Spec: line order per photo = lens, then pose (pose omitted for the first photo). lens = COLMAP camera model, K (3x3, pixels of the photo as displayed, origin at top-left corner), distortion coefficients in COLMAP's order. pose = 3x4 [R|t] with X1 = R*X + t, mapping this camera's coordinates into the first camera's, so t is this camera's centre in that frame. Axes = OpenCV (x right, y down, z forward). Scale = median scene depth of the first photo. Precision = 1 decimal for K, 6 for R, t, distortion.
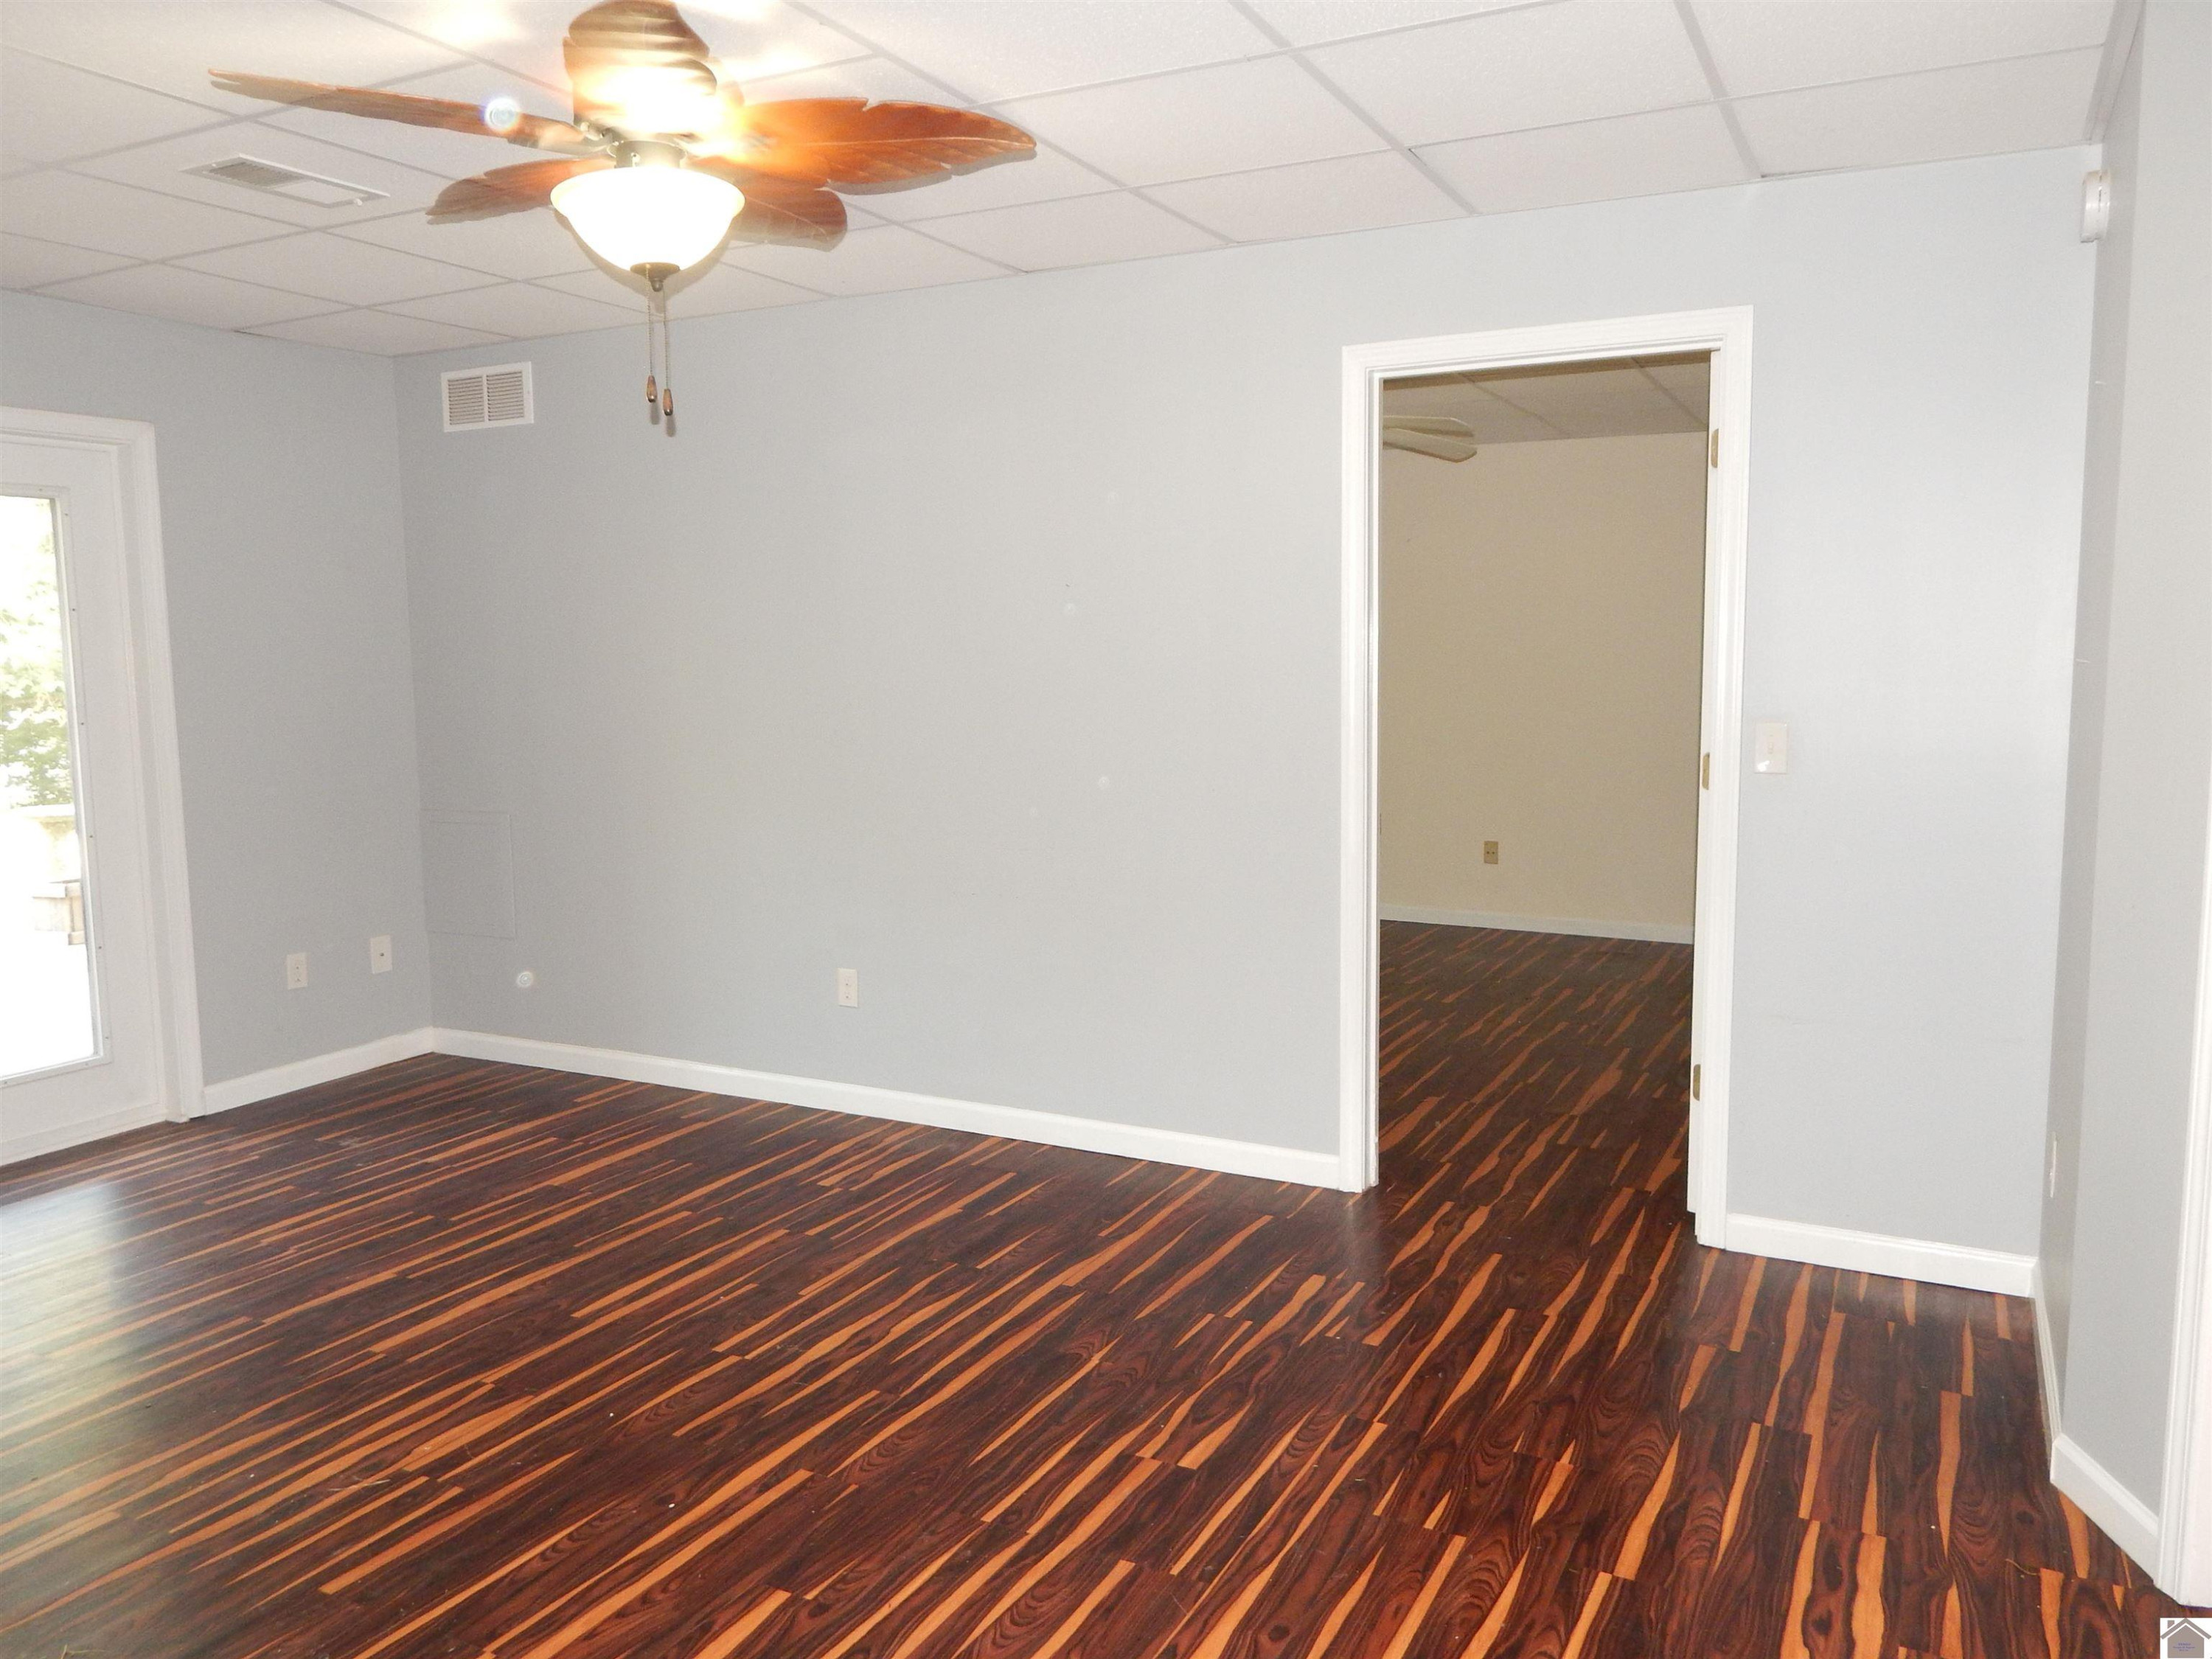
lens RADIAL K [[1648.9, 0, 1106.0], [0, 1648.9, 829.5], [0, 0, 1]] dist [-0.084782, -0.000172]
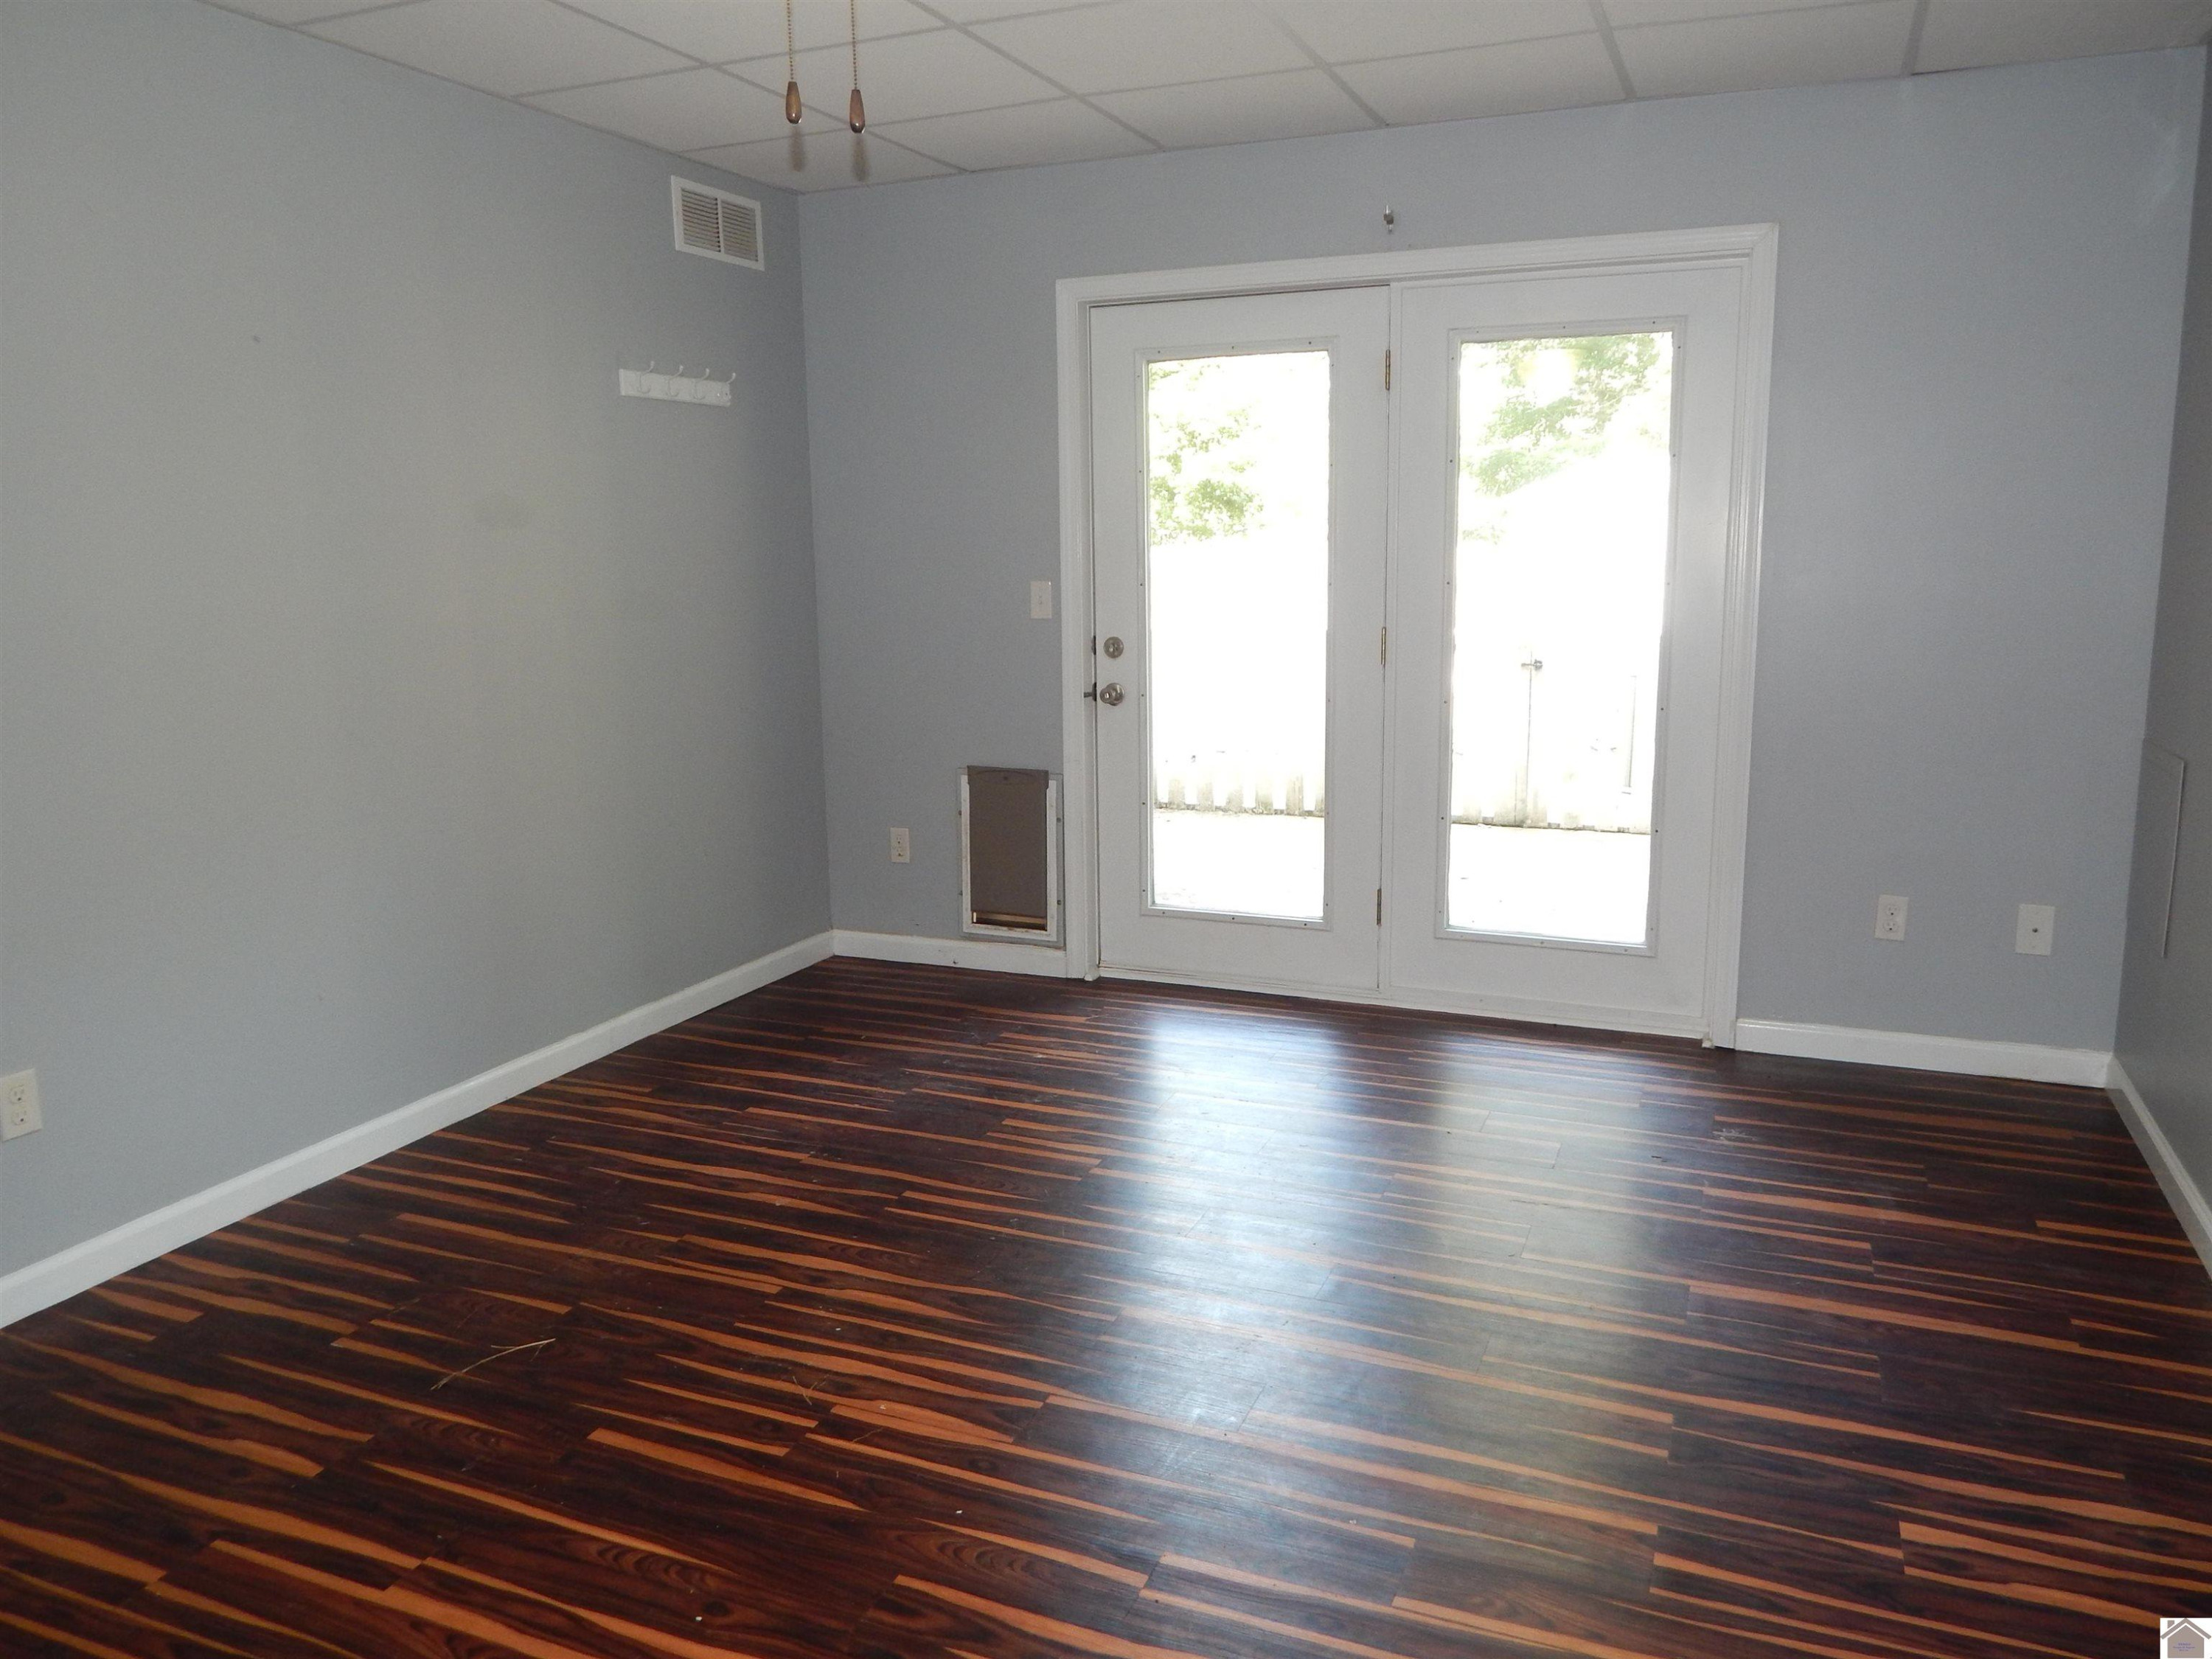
lens RADIAL K [[1593.7, 0, 1106.0], [0, 1593.7, 829.5], [0, 0, 1]] dist [-0.000179, 0.000627]
pose [[0.079492, 0.195768, -0.977423, 0.260807], [-0.103156, 0.976877, 0.187269, -0.072339], [0.991484, 0.085941, 0.097849, 0.667696]]
